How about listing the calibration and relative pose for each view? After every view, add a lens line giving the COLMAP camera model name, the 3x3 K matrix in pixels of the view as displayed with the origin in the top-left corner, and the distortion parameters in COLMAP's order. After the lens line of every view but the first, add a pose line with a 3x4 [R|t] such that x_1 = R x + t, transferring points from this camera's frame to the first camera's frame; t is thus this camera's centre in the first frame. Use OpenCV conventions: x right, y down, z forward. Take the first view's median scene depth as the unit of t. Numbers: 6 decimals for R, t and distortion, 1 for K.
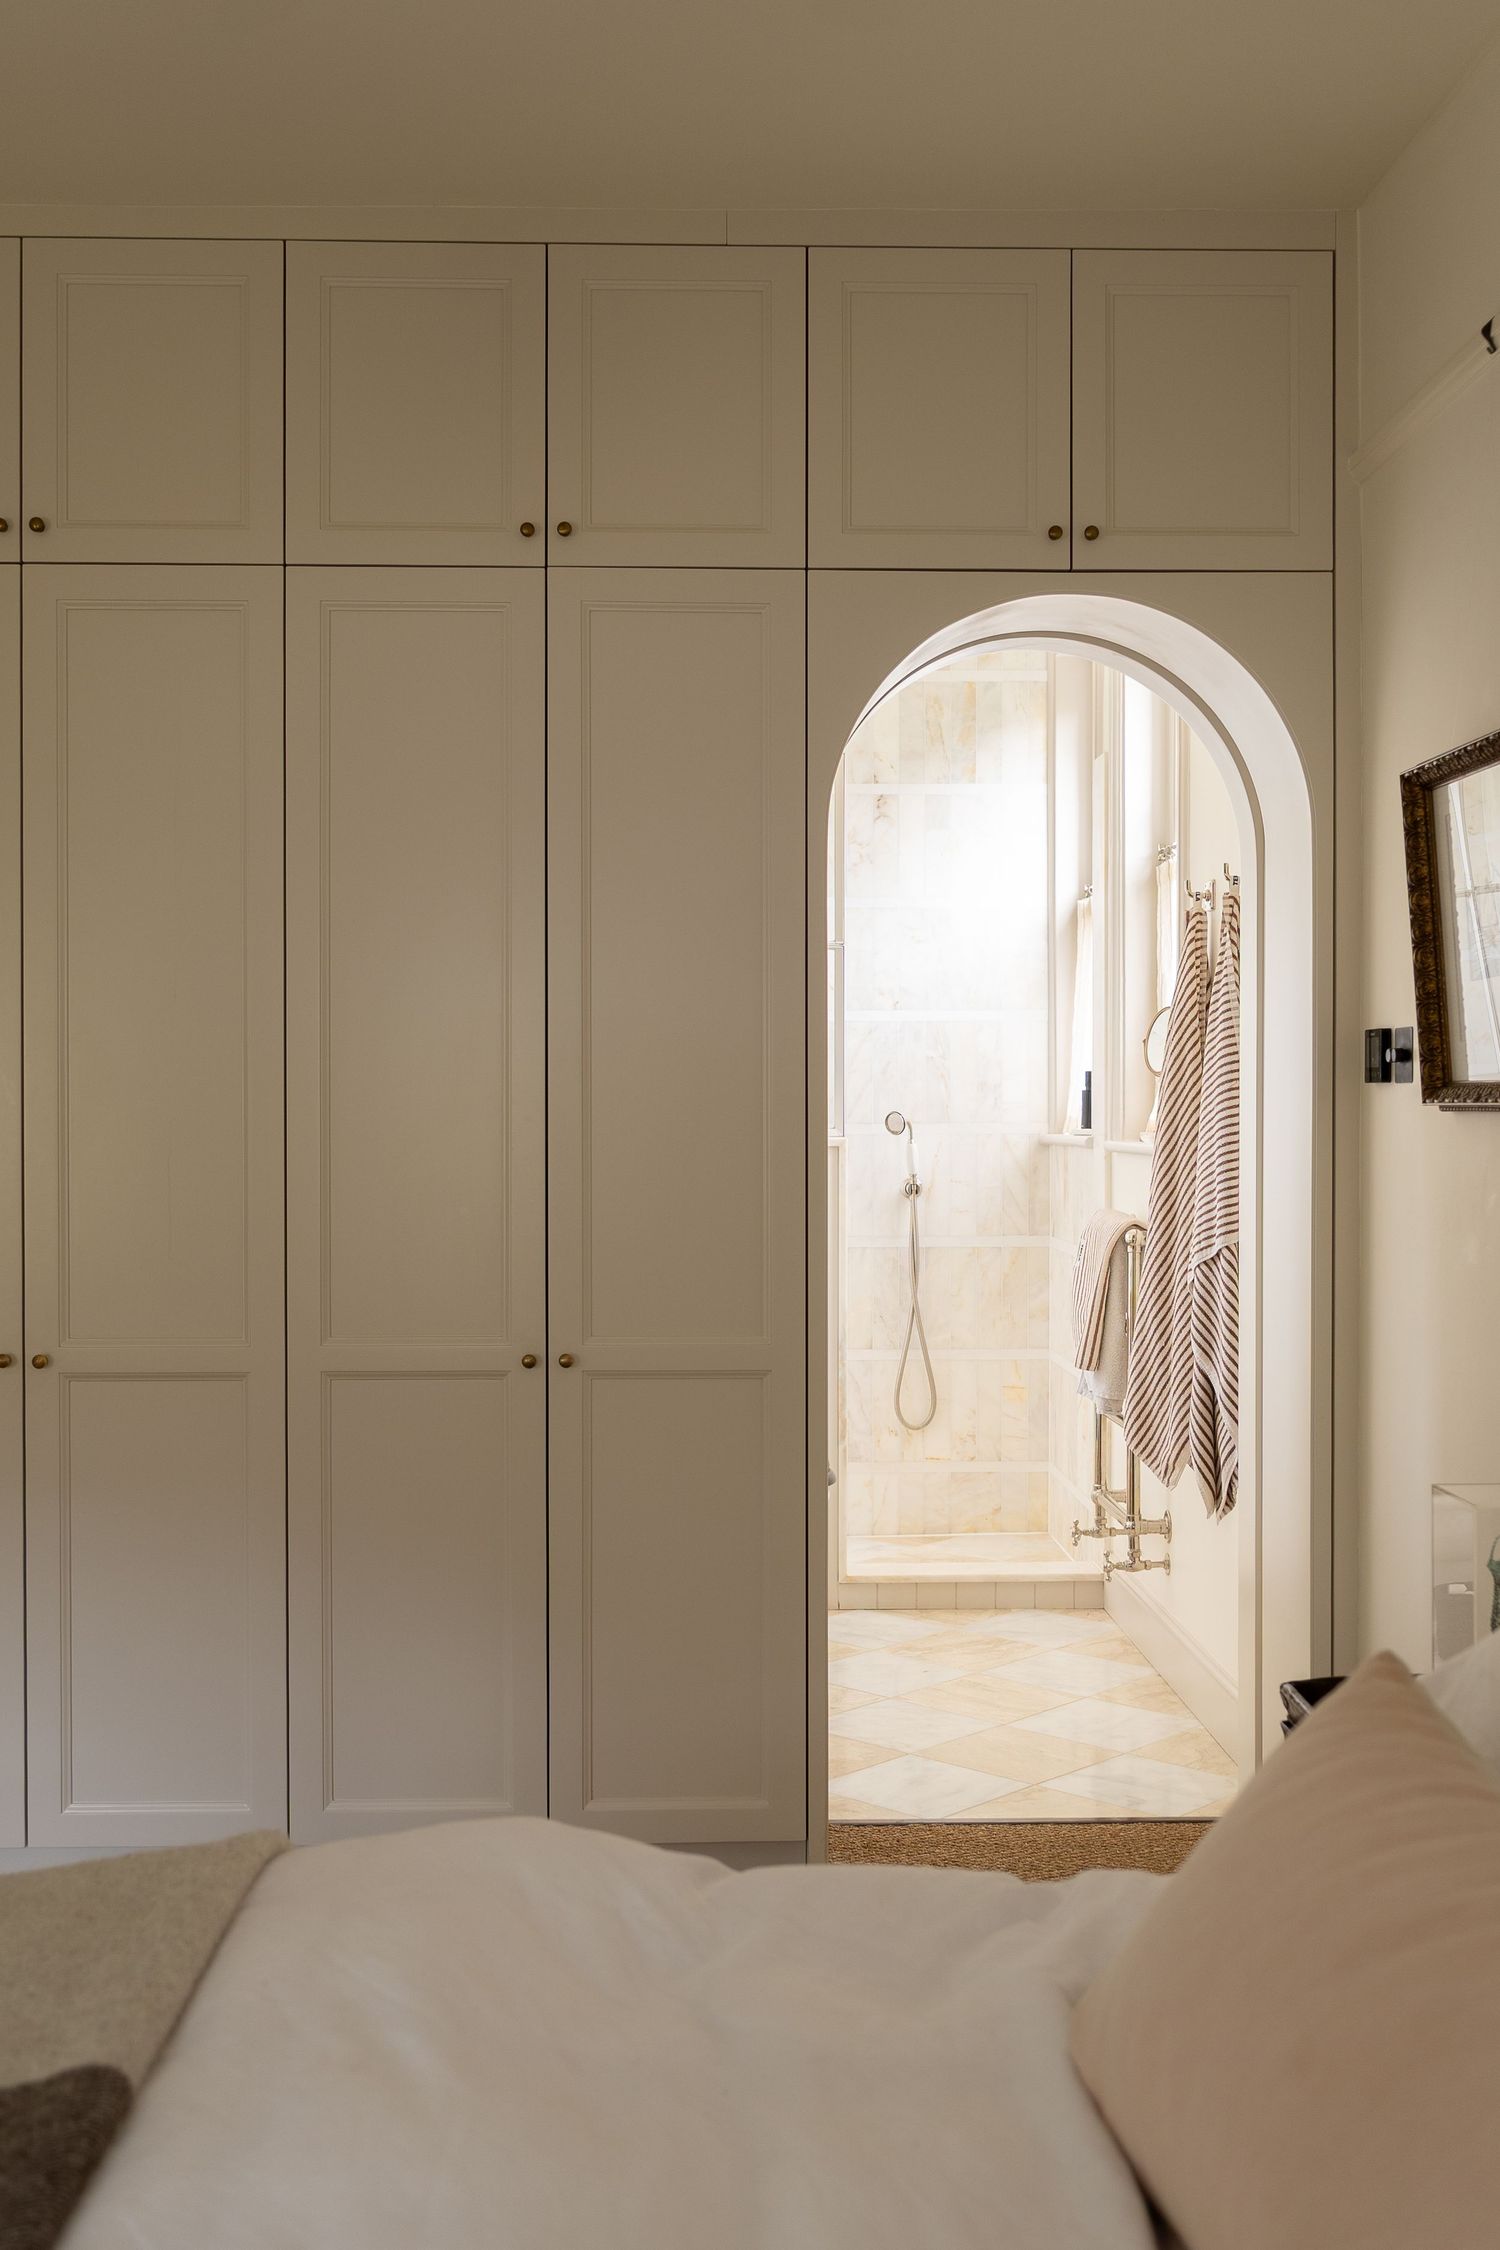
lens RADIAL K [[2282.5, 0, 750.0], [0, 2282.5, 1125.0], [0, 0, 1]] dist [-0.000254, 0.000017]
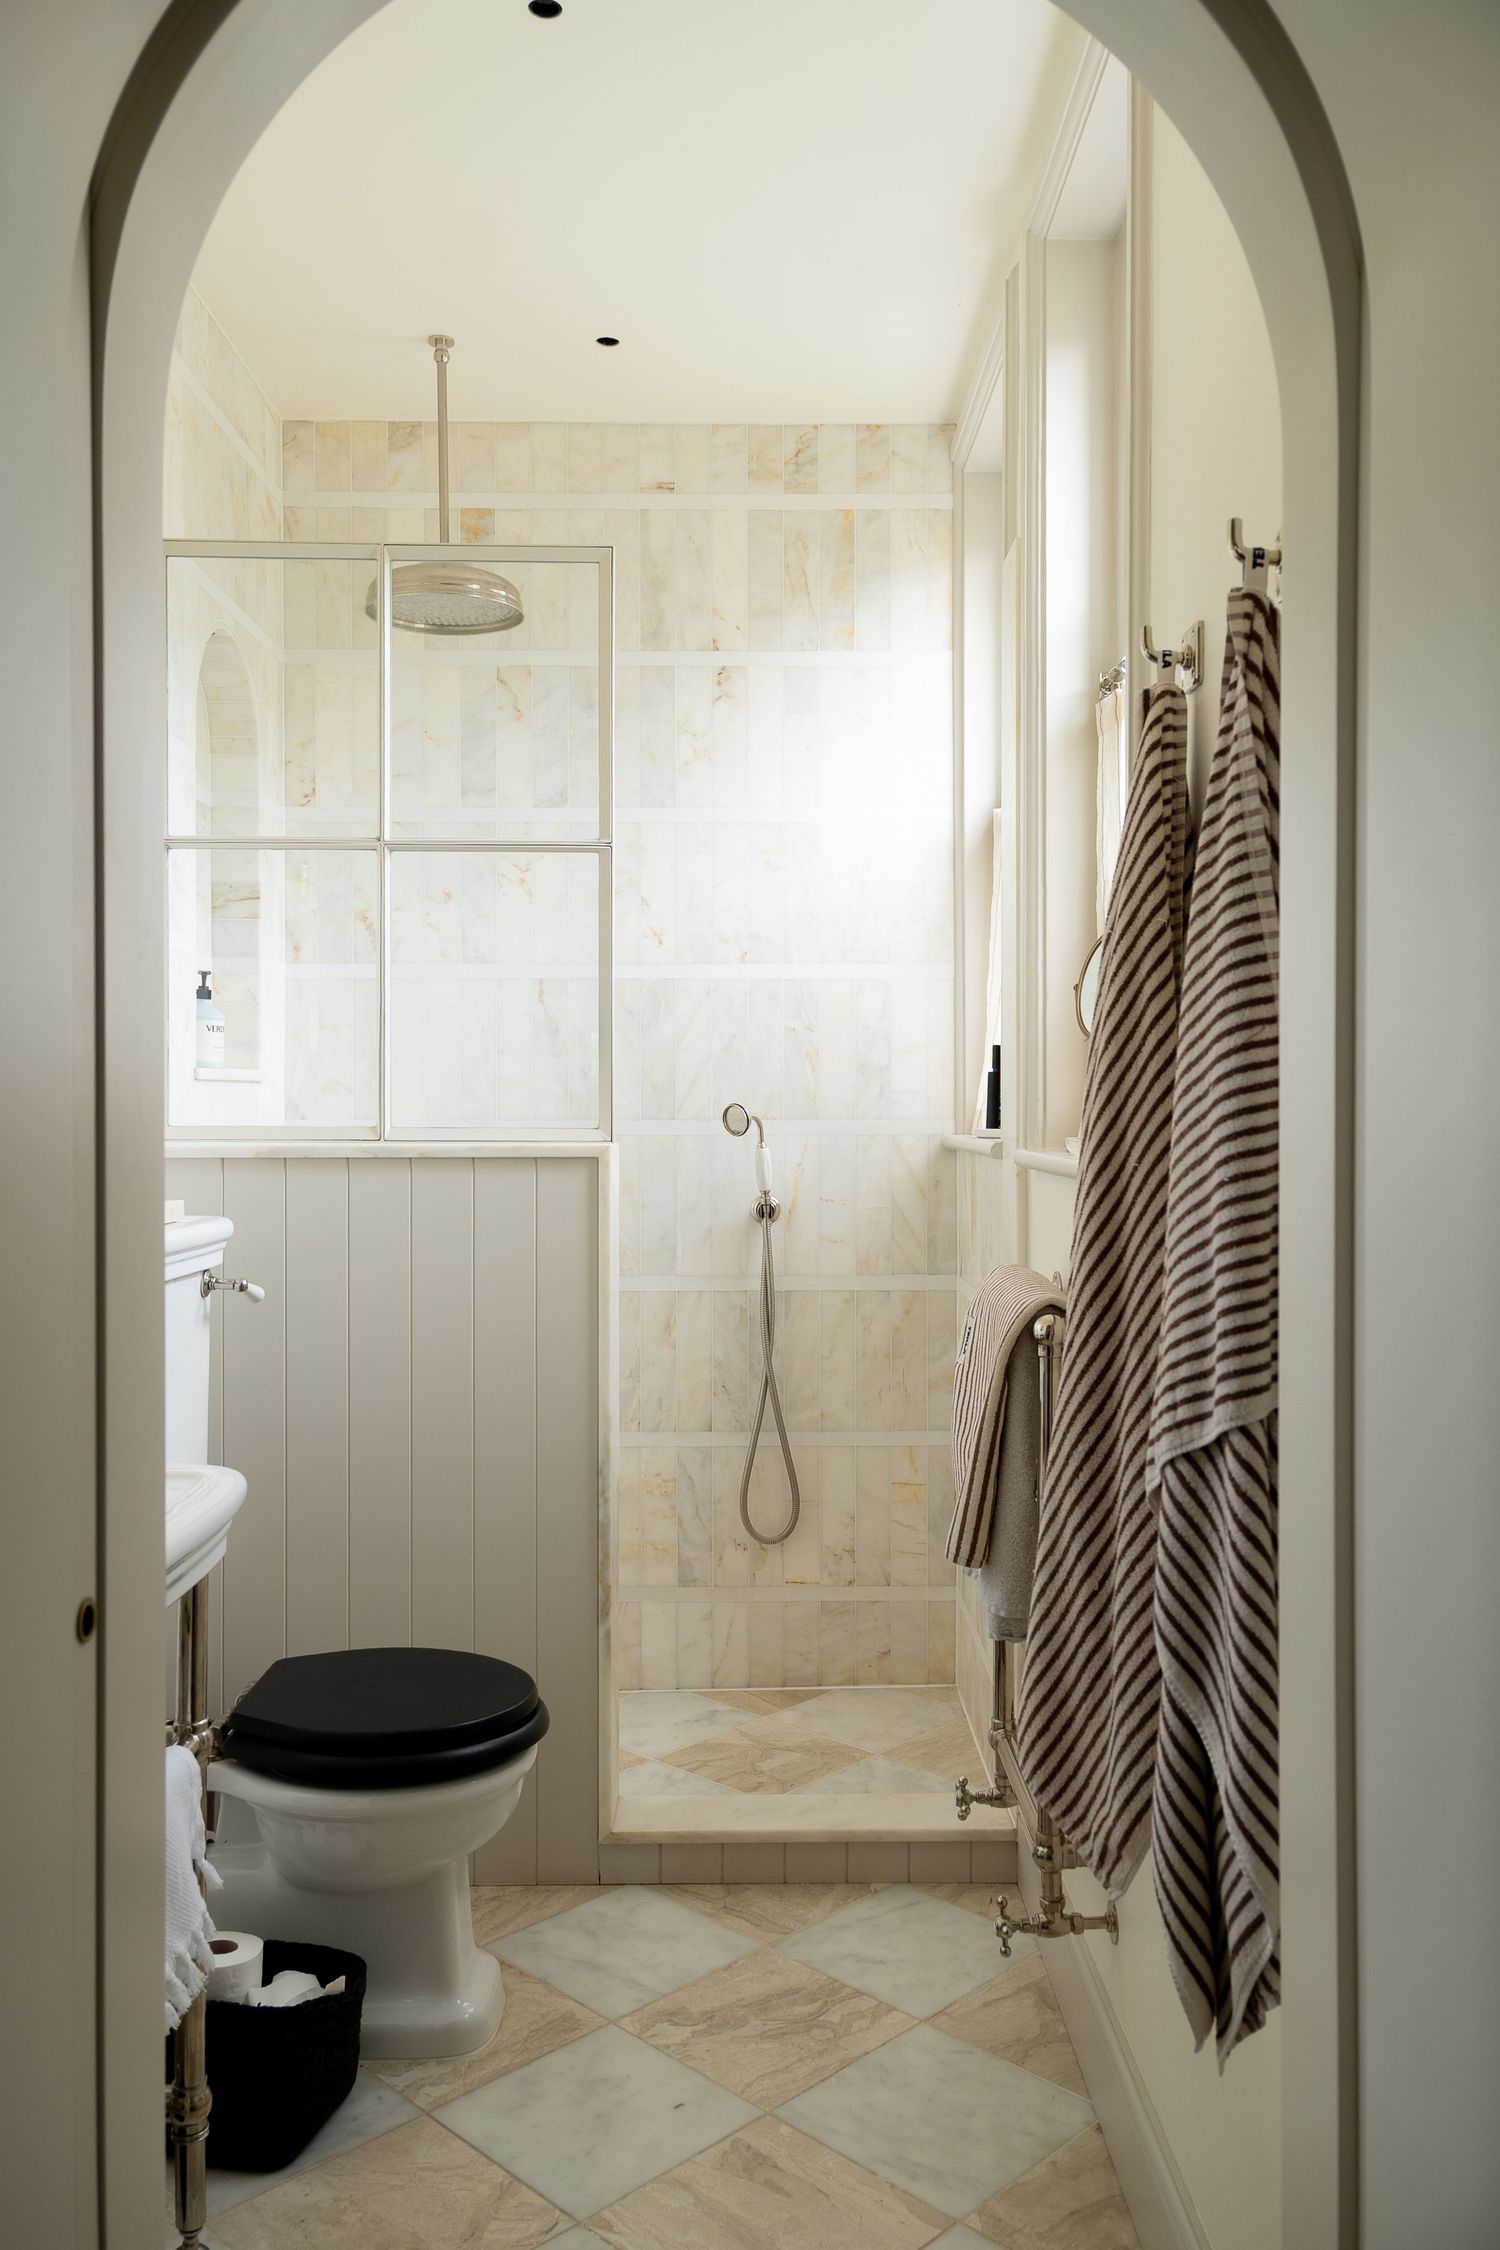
lens RADIAL K [[1850.0, 0, 748.4], [0, 1850.0, 1095.2], [0, 0, 1]] dist [0.029263, -0.011634]
pose [[0.999711, 0.001146, -0.024002, 0.105523], [-0.001434, 0.999927, -0.011970, -0.001994], [0.023987, 0.012001, 0.999640, 0.546521]]
